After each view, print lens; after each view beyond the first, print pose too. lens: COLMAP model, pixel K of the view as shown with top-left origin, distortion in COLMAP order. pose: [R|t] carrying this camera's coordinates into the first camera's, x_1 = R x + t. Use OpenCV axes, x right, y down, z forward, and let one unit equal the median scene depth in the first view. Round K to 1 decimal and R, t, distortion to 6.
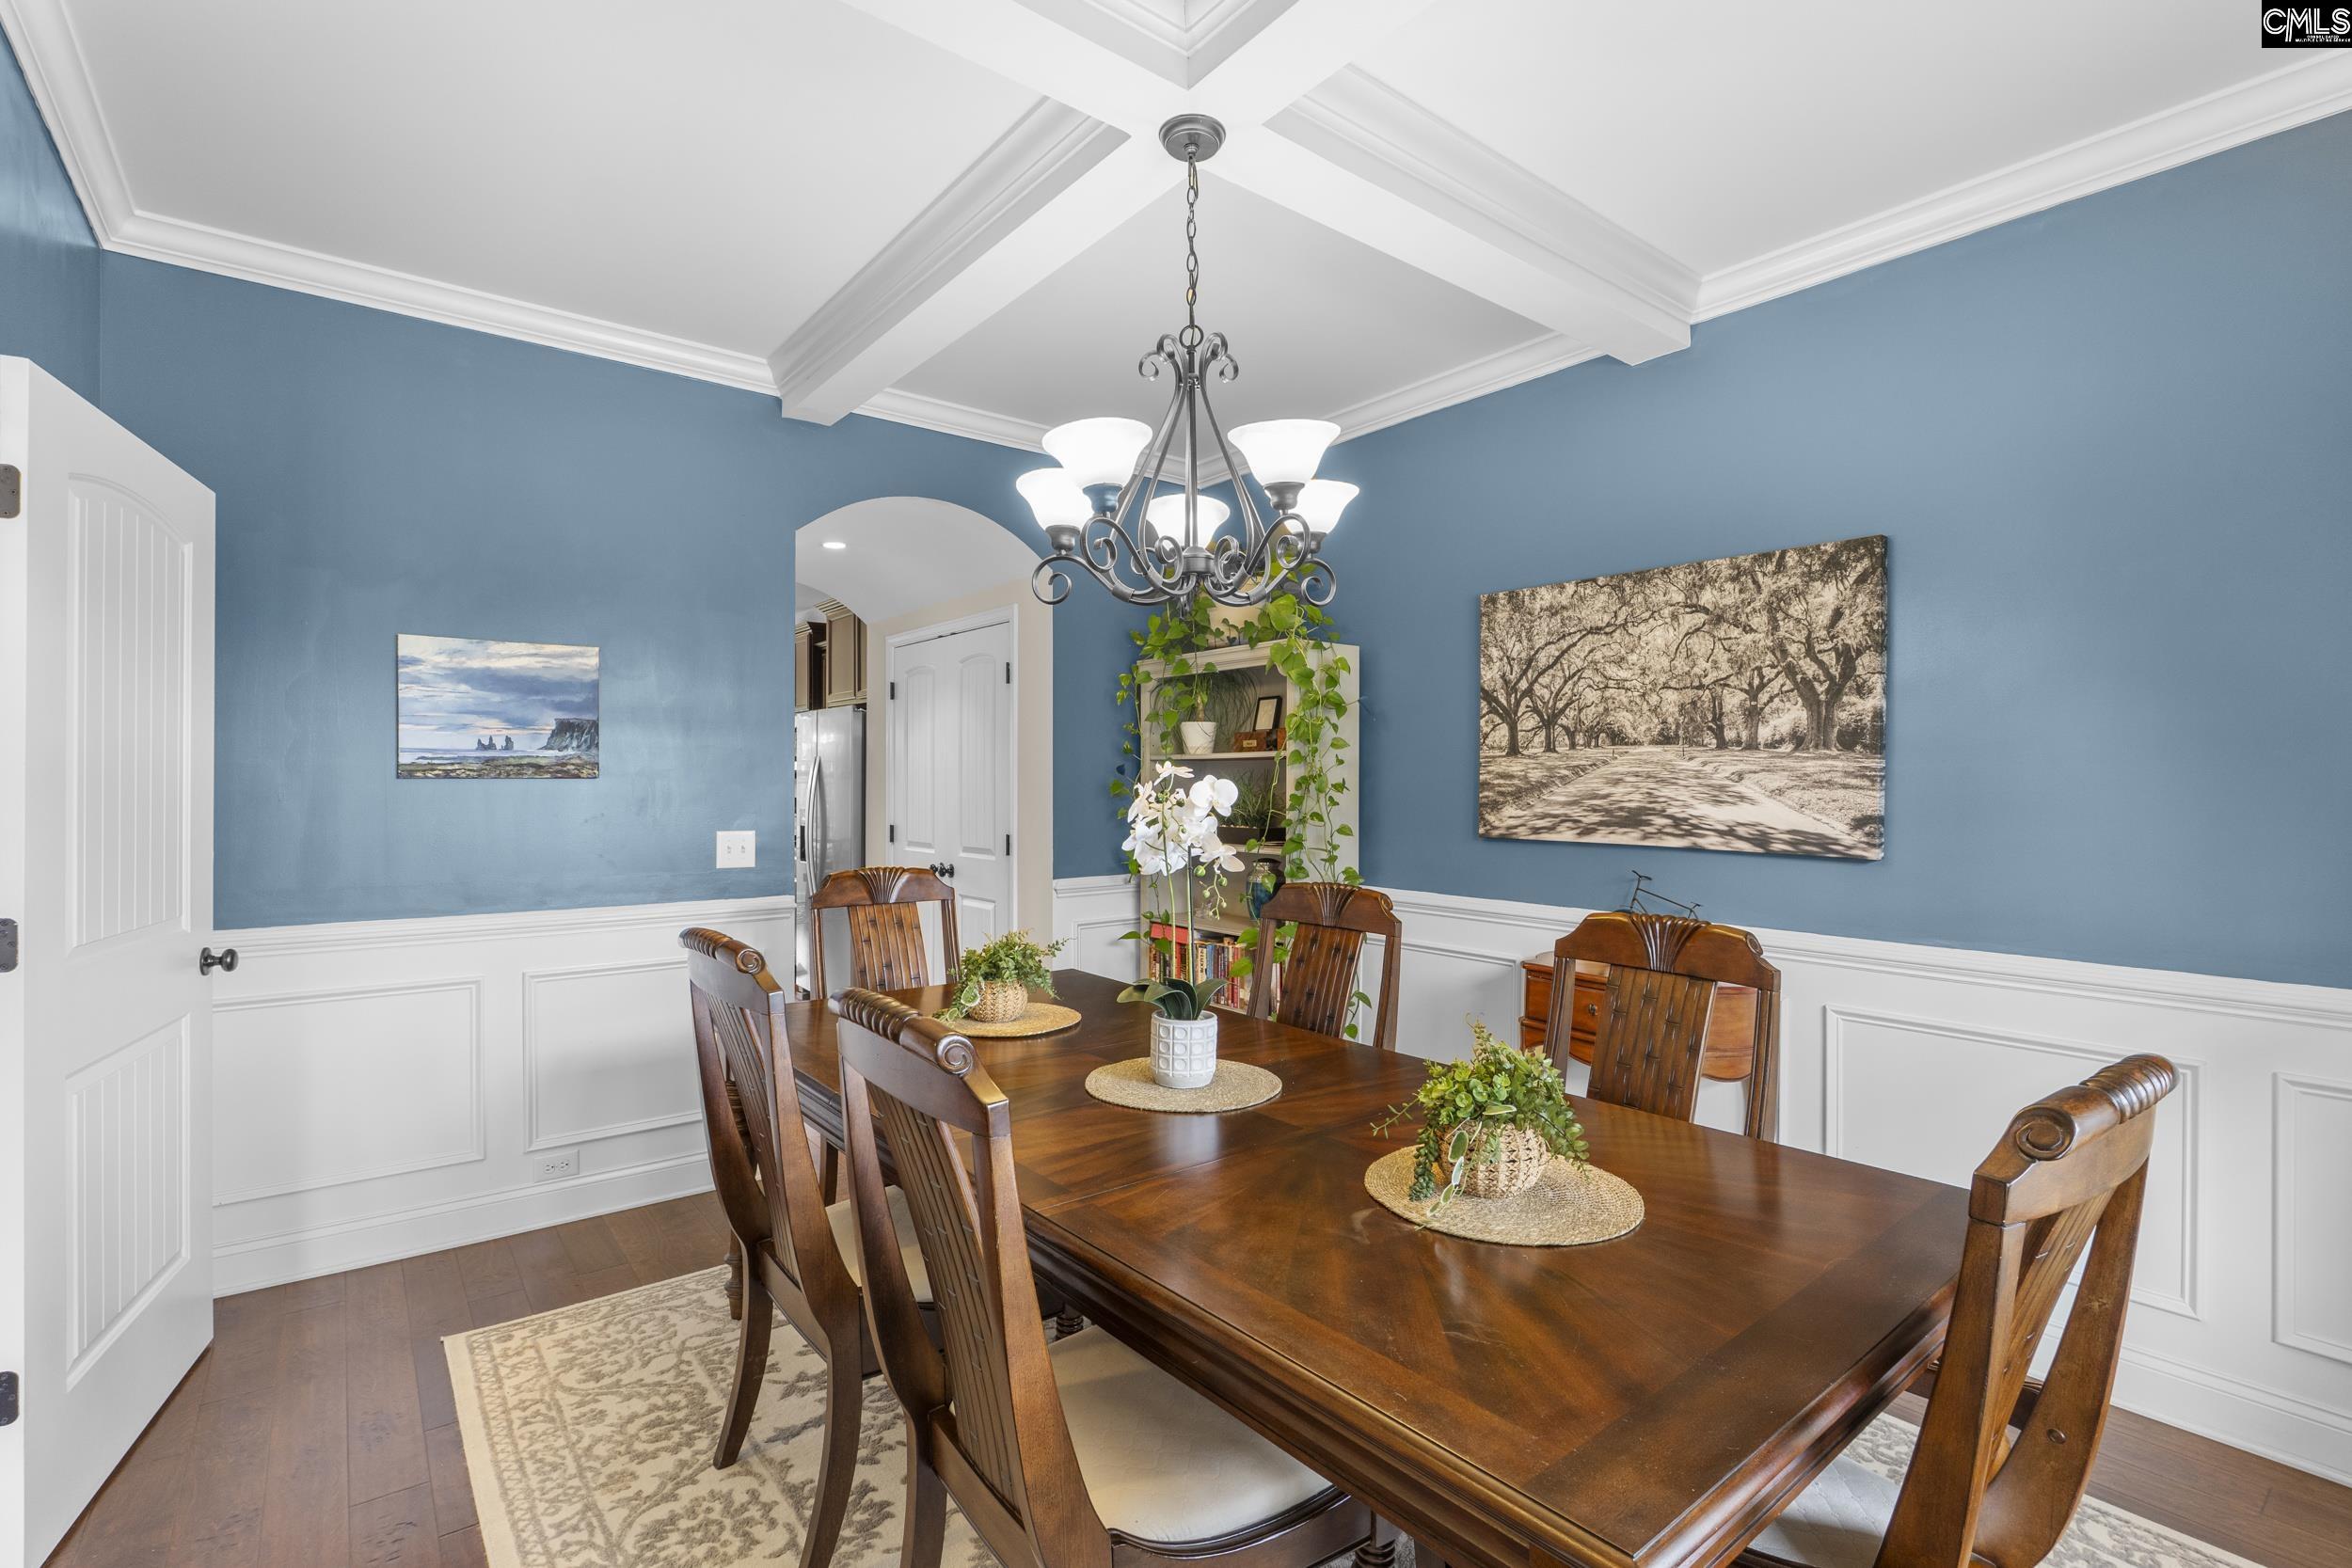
lens RADIAL K [[1079.3, 0, 1181.1], [0, 1079.3, 782.8], [0, 0, 1]] dist [-0.014815, -0.000366]
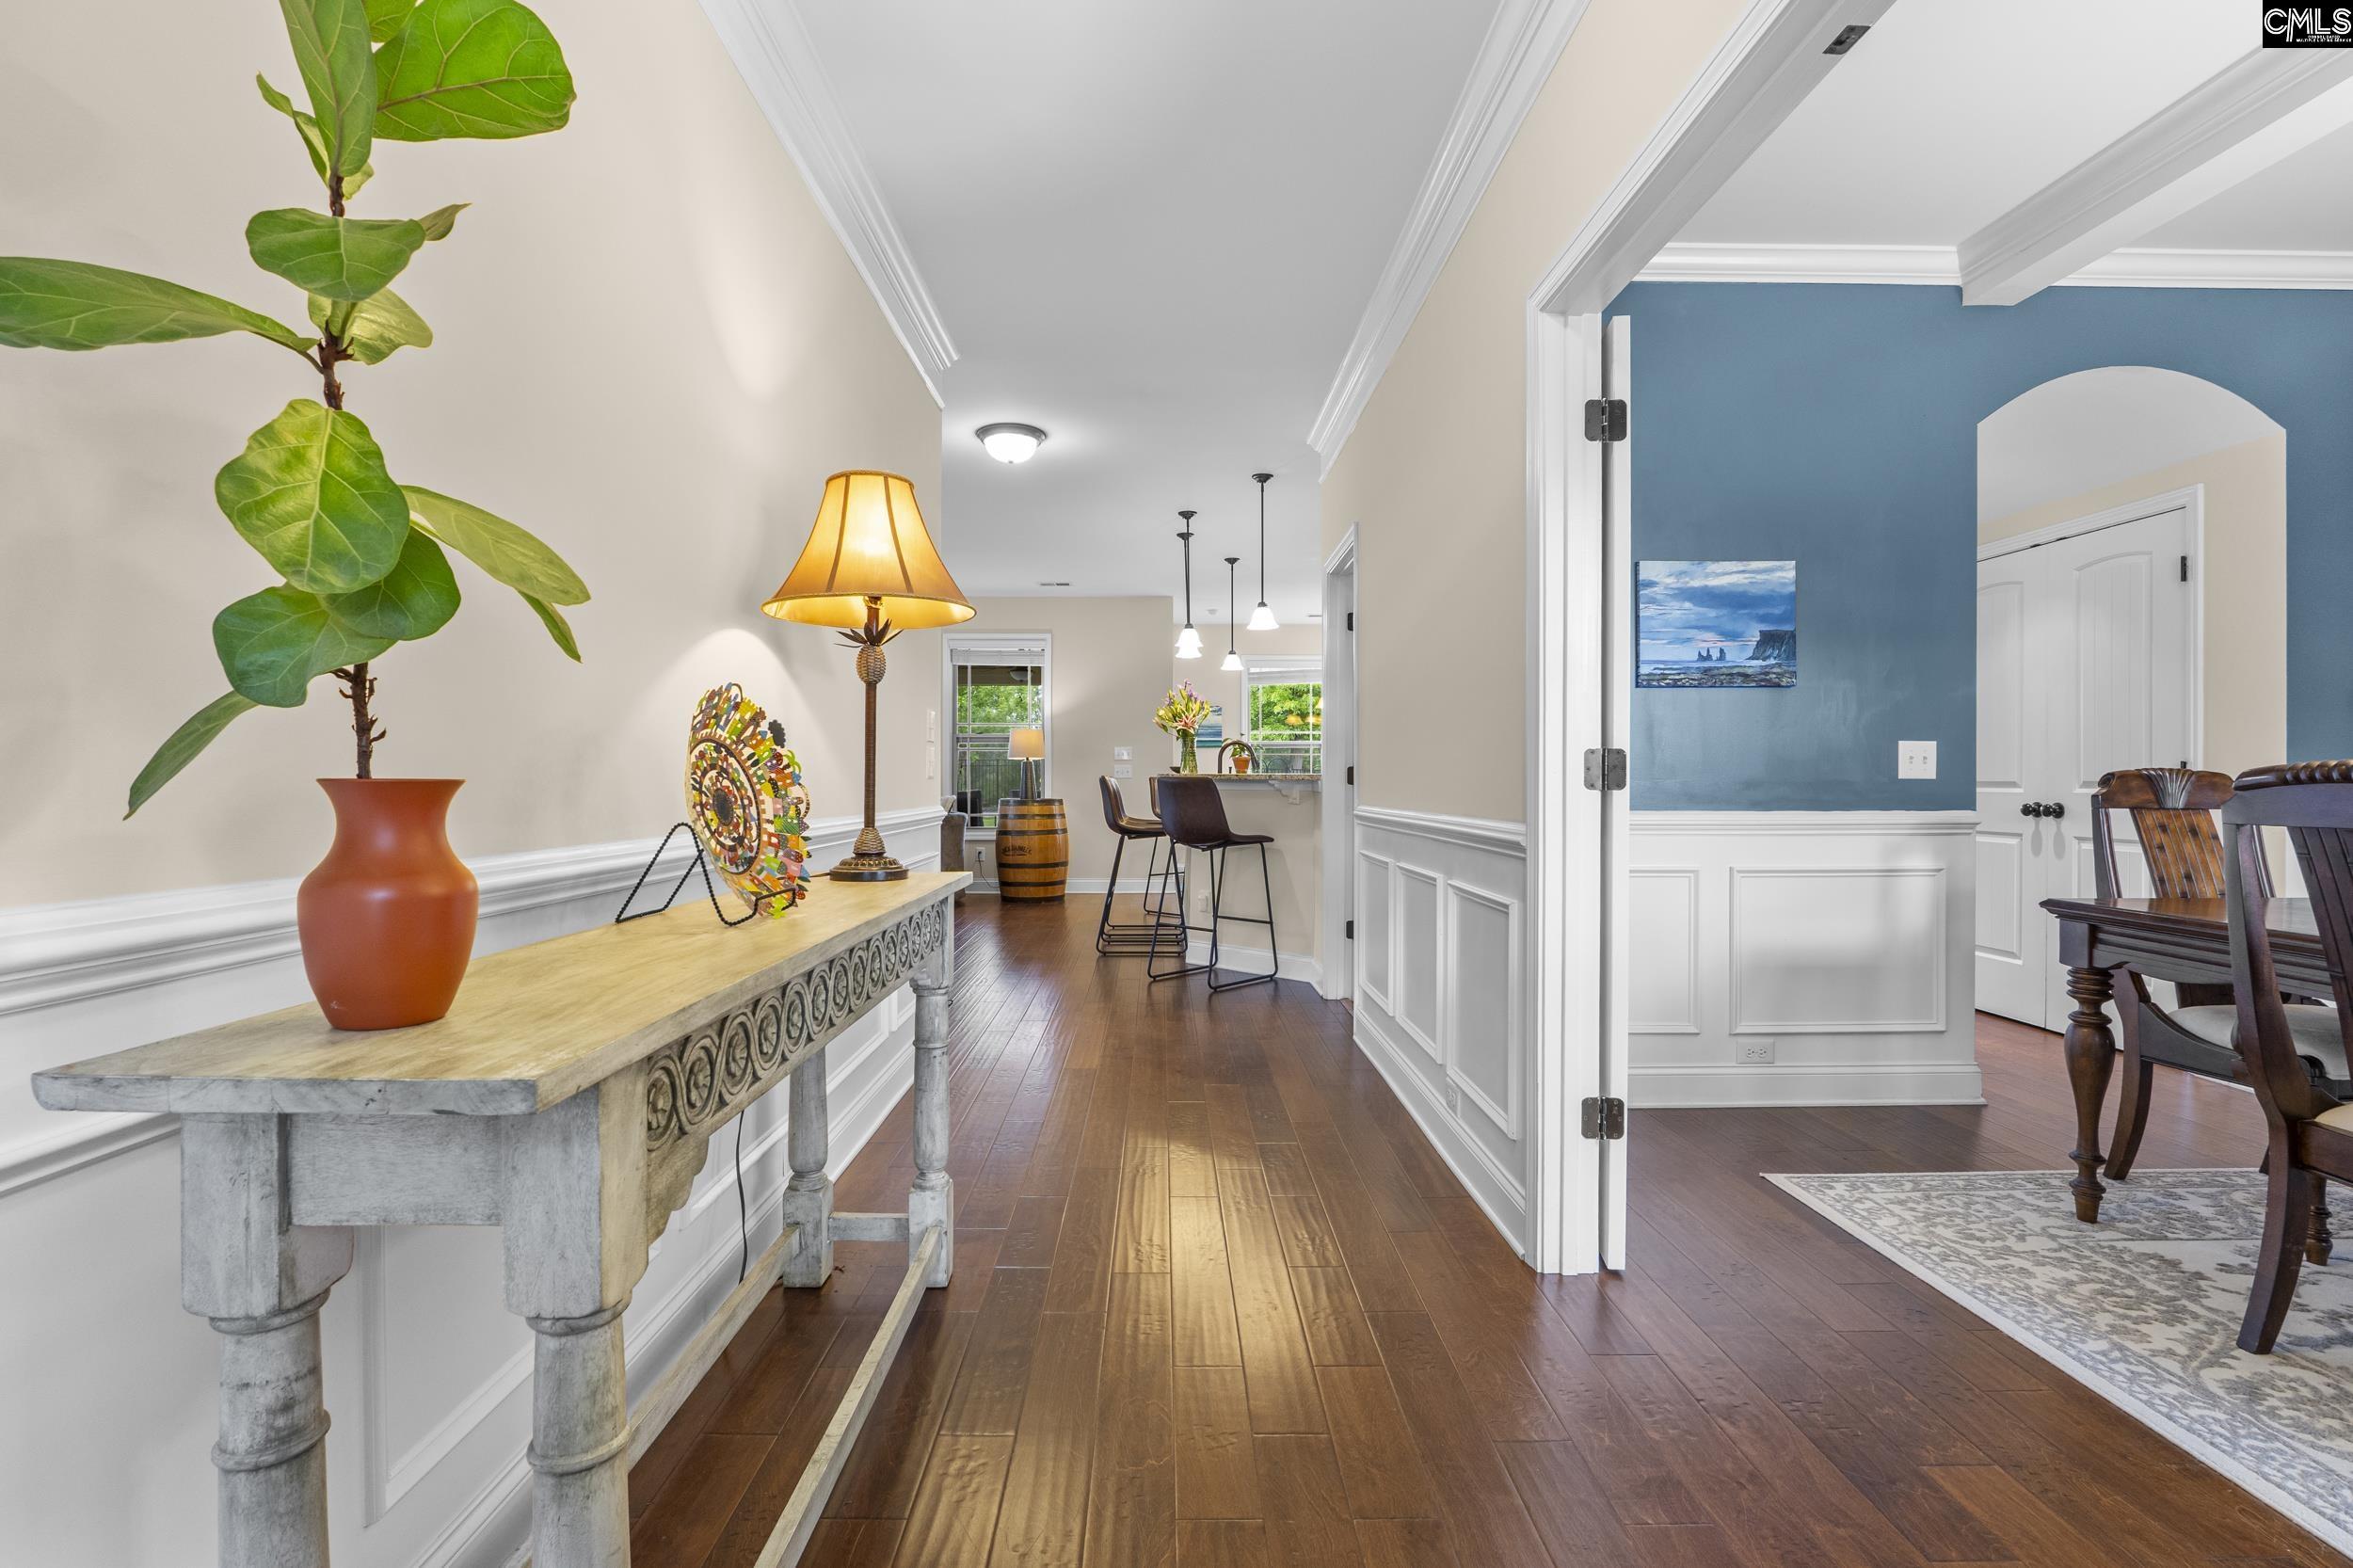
lens RADIAL K [[1079.8, 0, 1177.6], [0, 1079.8, 783.9], [0, 0, 1]] dist [-0.014815, -0.000366]
pose [[0.790579, 0.000737, -0.612360, -0.393253], [0.001198, 0.999996, 0.002750, 0.090061], [0.612360, -0.002908, 0.790574, -0.198654]]
